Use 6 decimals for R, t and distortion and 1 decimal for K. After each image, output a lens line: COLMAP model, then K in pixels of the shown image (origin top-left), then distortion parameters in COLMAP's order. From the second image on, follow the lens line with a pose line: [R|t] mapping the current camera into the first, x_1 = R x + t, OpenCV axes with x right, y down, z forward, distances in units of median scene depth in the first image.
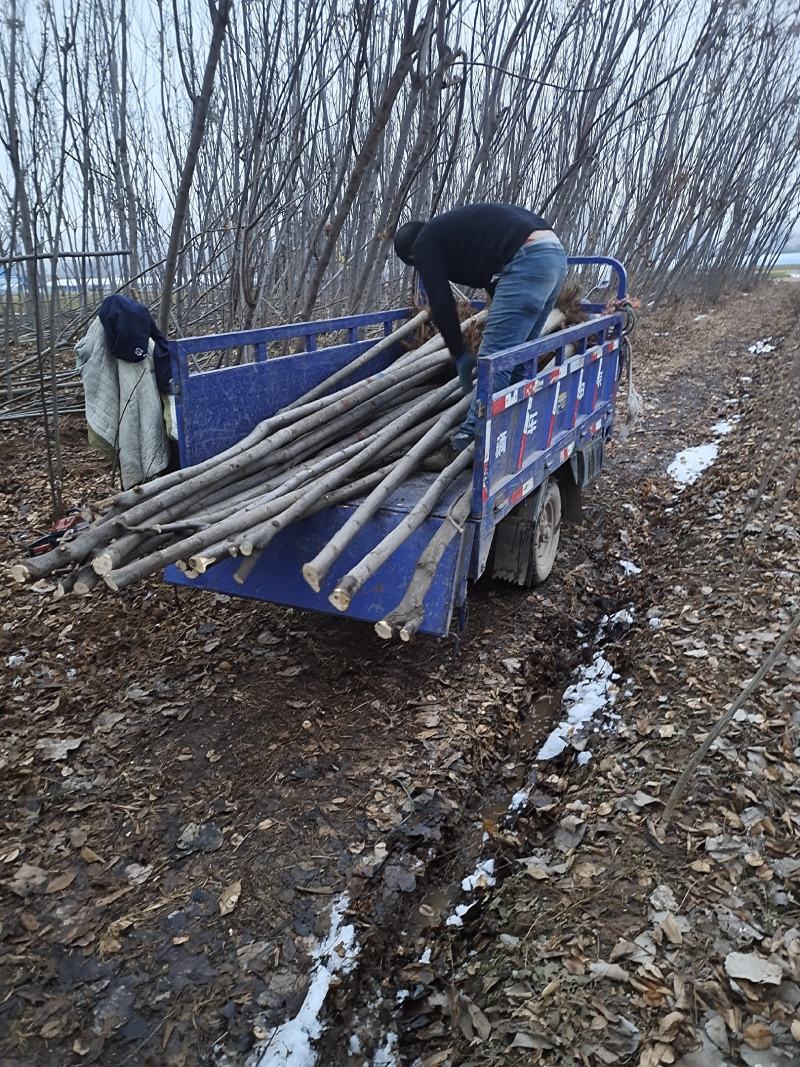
lens RADIAL K [[787.5, 0, 400.2], [0, 787.5, 531.4], [0, 0, 1]] dist [0.056992, -0.039573]
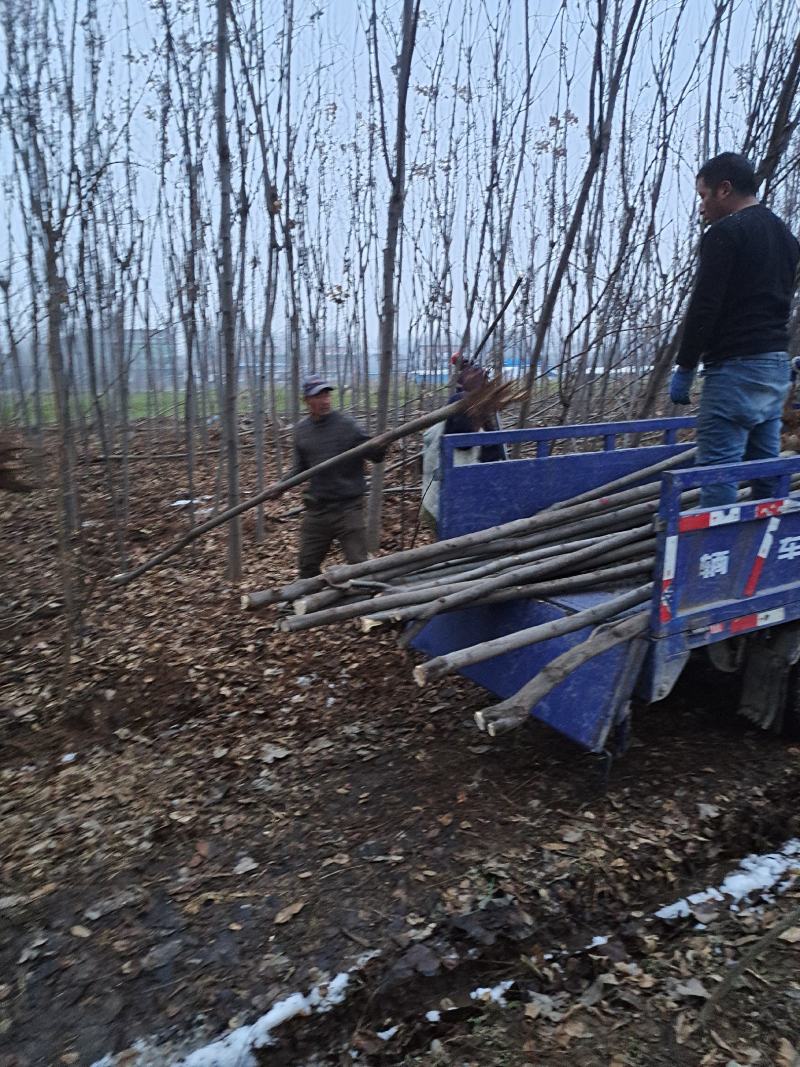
lens RADIAL K [[787.5, 0, 405.9], [0, 787.5, 531.2], [0, 0, 1]] dist [0.056992, -0.039573]
pose [[0.832328, 0.122512, -0.540574, 0.344426], [-0.177625, 0.982788, -0.050758, -0.039669], [0.525051, 0.138267, 0.839764, 0.028479]]
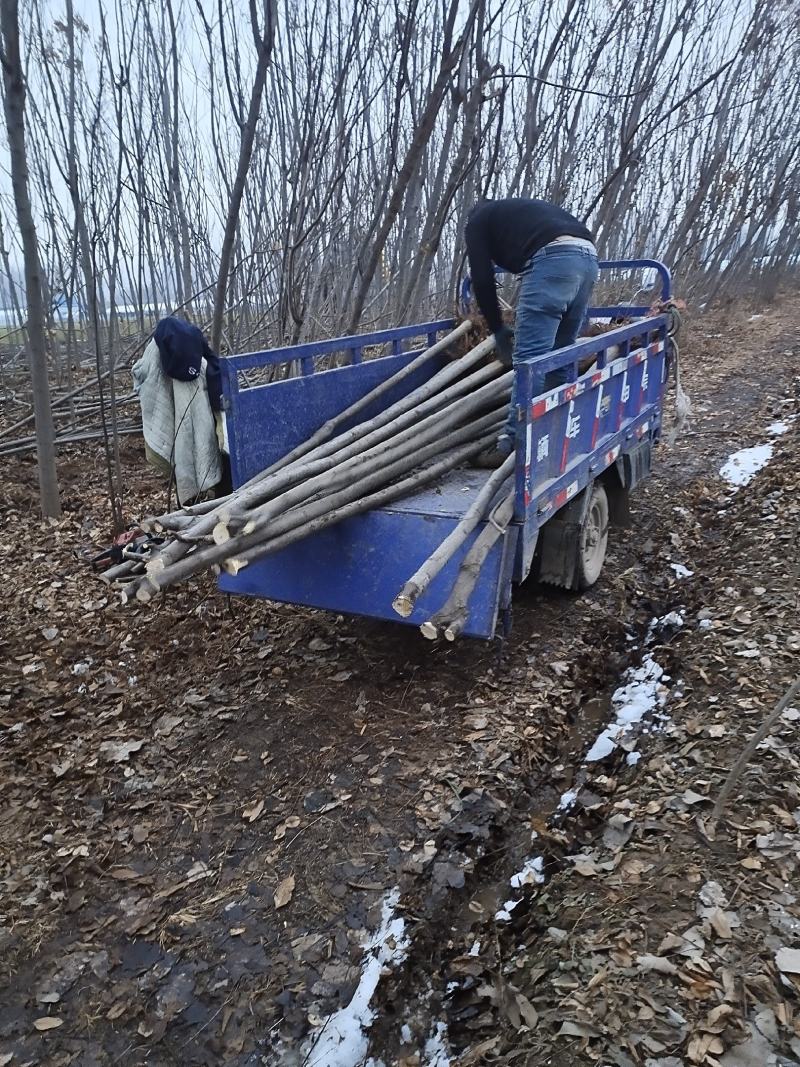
lens RADIAL K [[787.5, 0, 401.2], [0, 787.5, 531.1], [0, 0, 1]] dist [0.056992, -0.039573]
pose [[0.997654, -0.021631, -0.064958, 0.010427], [0.020596, 0.999651, -0.016566, 0.009062], [0.065294, 0.015189, 0.997750, -0.018426]]
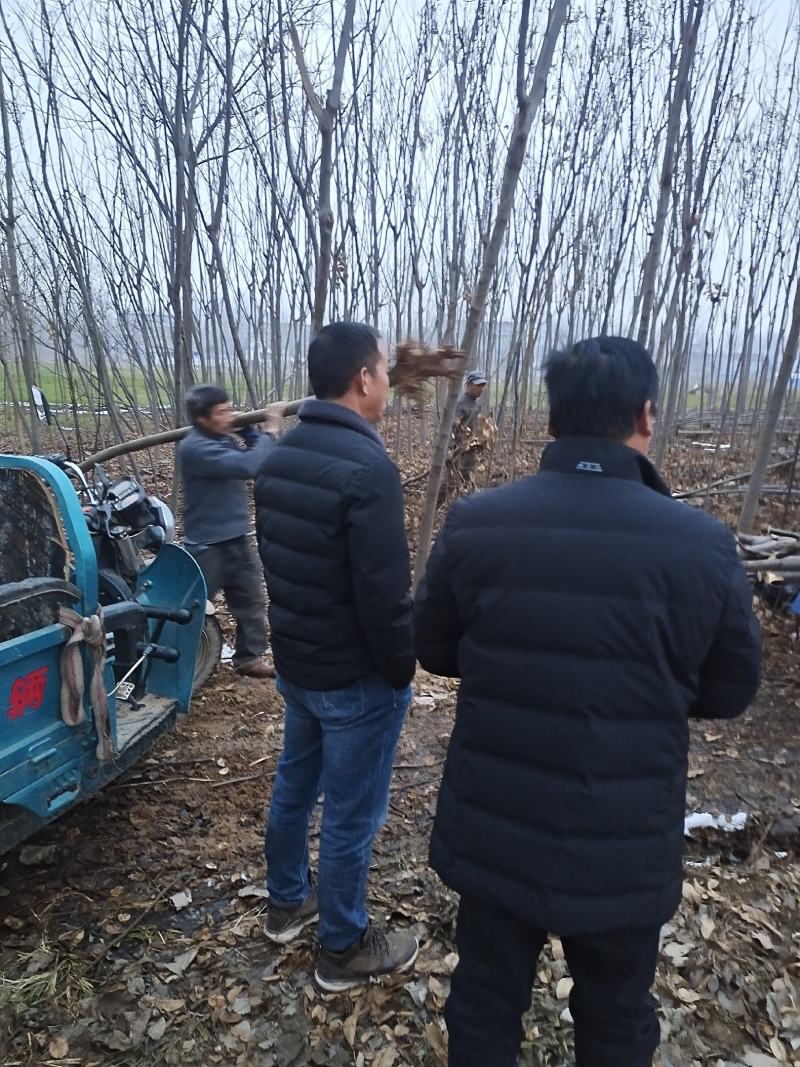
lens RADIAL K [[787.5, 0, 425.2], [0, 787.5, 529.5], [0, 0, 1]] dist [0.056992, -0.039573]
pose [[0.550818, 0.219055, -0.805366, 0.459687], [-0.308171, 0.950136, 0.047662, 0.066834], [0.775648, 0.221937, 0.590859, -0.311276]]
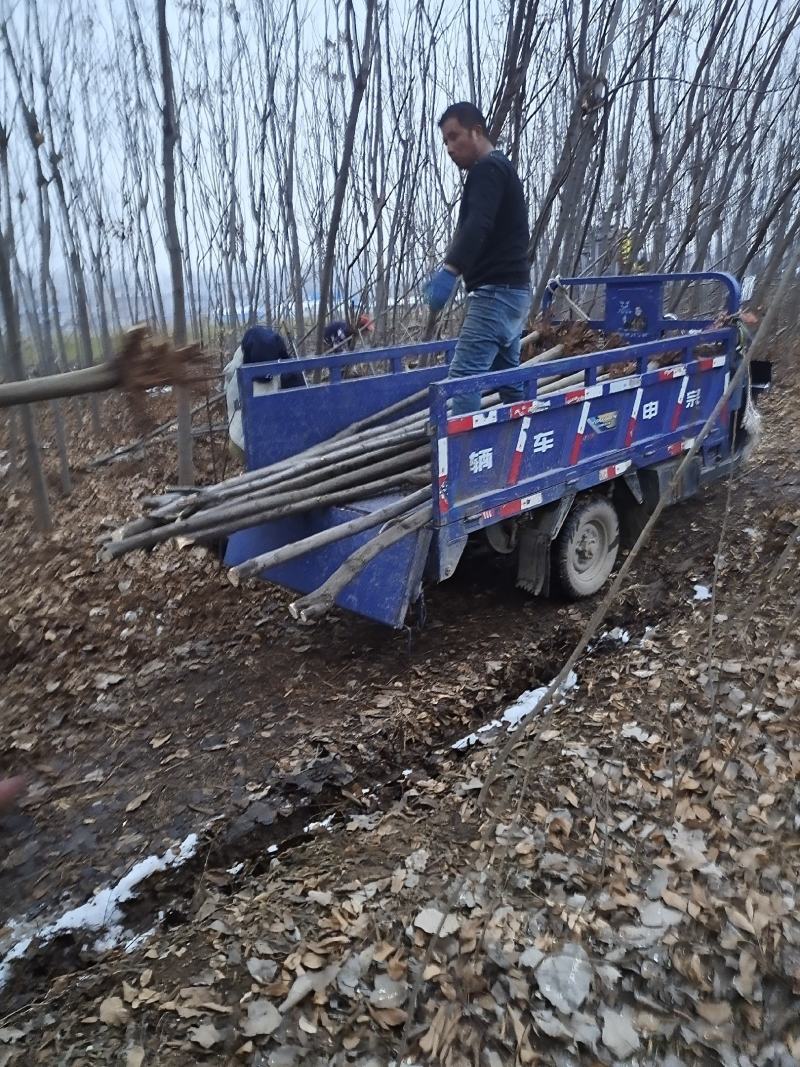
lens RADIAL K [[787.5, 0, 397.5], [0, 787.5, 524.7], [0, 0, 1]] dist [0.056992, -0.039573]
pose [[0.935877, 0.062197, -0.346793, 0.427465], [-0.069057, 0.997585, -0.007446, -0.006367], [0.345493, 0.030917, 0.937912, -0.059670]]
